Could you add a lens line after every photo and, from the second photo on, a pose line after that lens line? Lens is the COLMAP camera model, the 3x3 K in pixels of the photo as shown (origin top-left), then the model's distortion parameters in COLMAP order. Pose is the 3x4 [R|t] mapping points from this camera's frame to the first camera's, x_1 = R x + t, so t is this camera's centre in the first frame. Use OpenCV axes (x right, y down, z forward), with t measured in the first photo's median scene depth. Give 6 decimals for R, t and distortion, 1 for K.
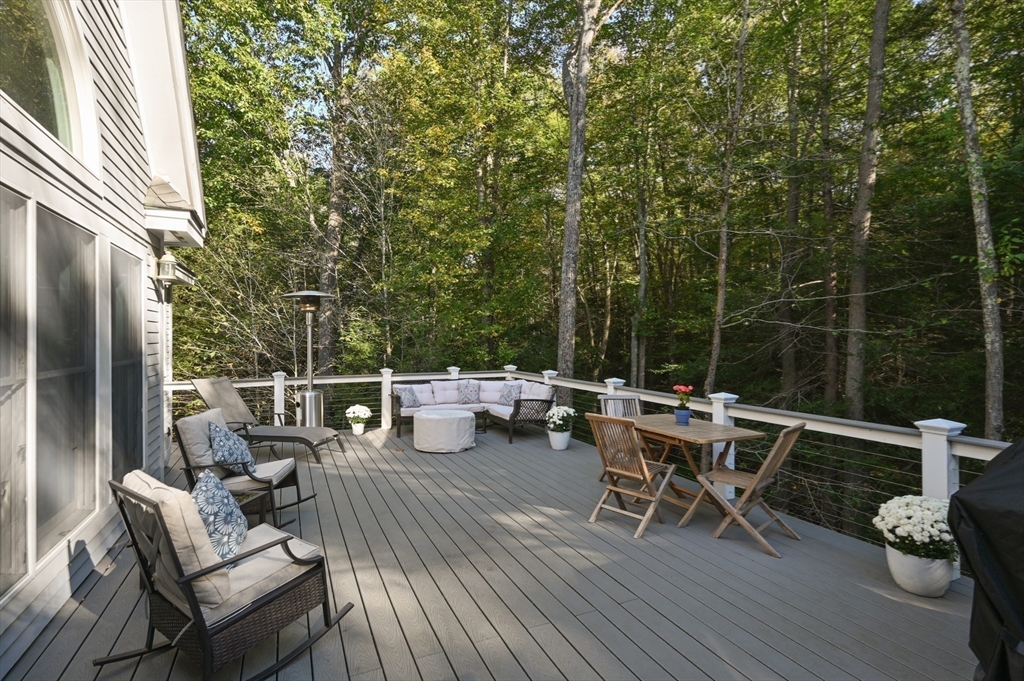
lens RADIAL K [[454.5, 0, 509.4], [0, 454.5, 337.3], [0, 0, 1]] dist [-0.001467, 0.000261]
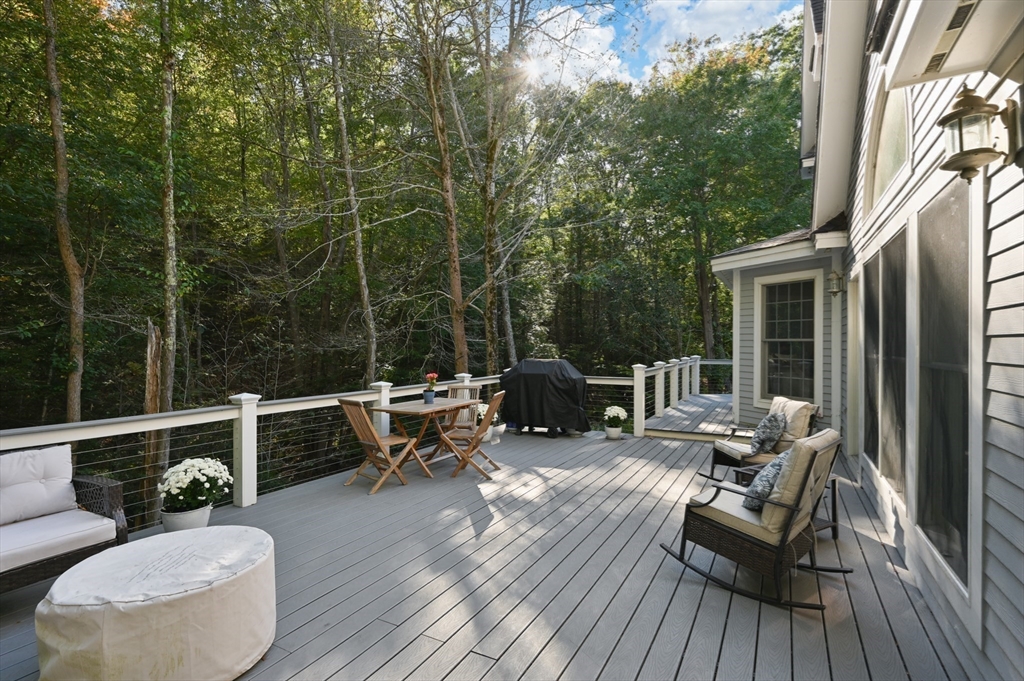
lens RADIAL K [[454.5, 0, 509.7], [0, 454.5, 346.2], [0, 0, 1]] dist [-0.001467, 0.000261]
pose [[-0.540832, 0.008051, 0.841092, -0.886939], [0.009473, 0.999949, -0.003480, 0.029514], [-0.841077, 0.006086, -0.540881, 1.560207]]
